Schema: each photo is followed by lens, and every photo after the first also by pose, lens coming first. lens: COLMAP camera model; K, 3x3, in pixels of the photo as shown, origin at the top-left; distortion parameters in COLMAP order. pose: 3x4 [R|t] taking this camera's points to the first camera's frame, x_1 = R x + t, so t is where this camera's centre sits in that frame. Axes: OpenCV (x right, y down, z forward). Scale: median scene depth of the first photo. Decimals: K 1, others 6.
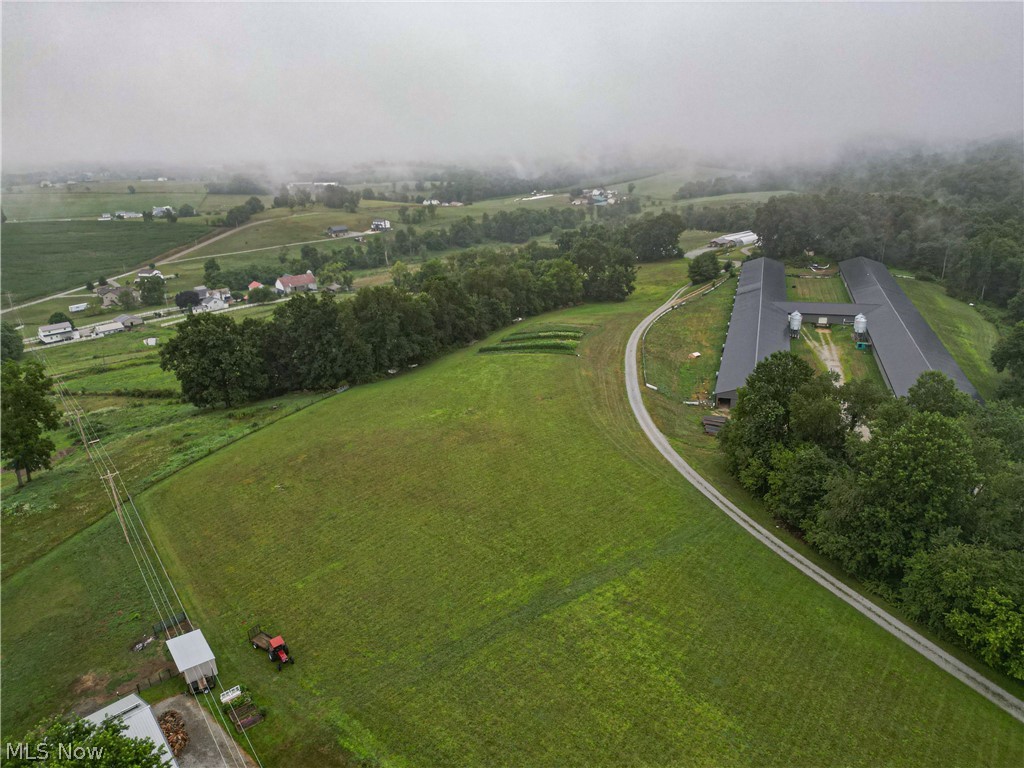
lens RADIAL K [[709.8, 0, 507.3], [0, 709.8, 381.7], [0, 0, 1]] dist [0.049574, -0.042814]
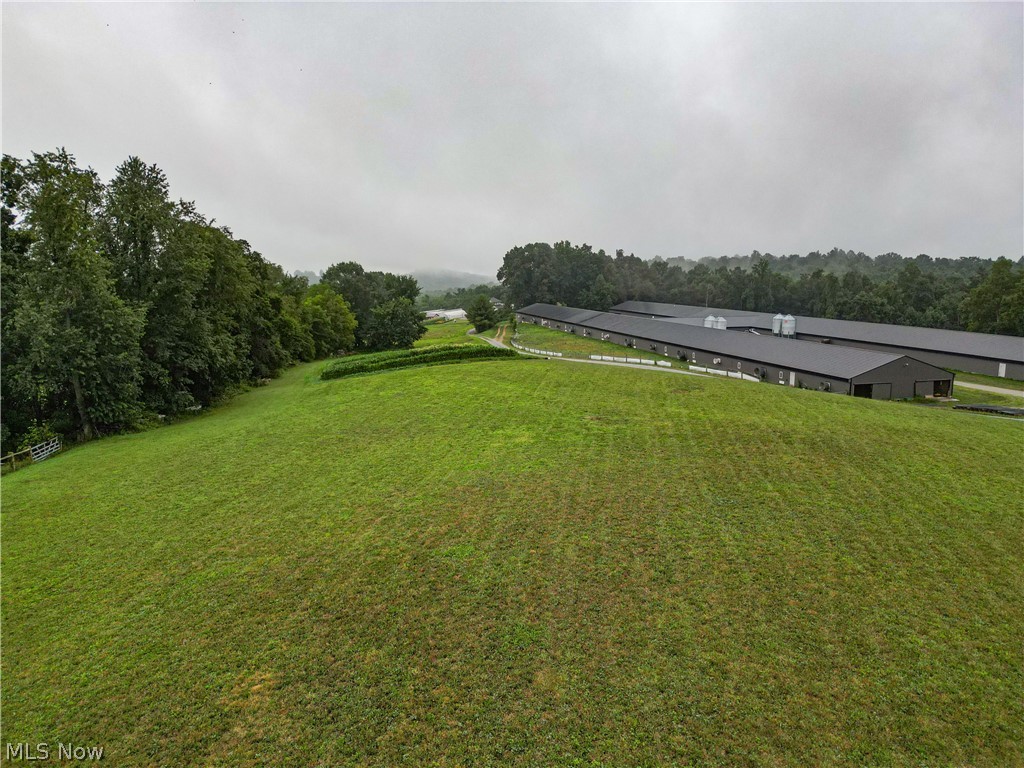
lens RADIAL K [[709.8, 0, 515.2], [0, 709.8, 383.2], [0, 0, 1]] dist [0.049574, -0.042814]
pose [[0.817452, -0.050771, 0.573754, -0.201518], [0.163955, 0.975411, -0.147281, 0.047898], [-0.552169, 0.214465, 0.805676, 0.544901]]
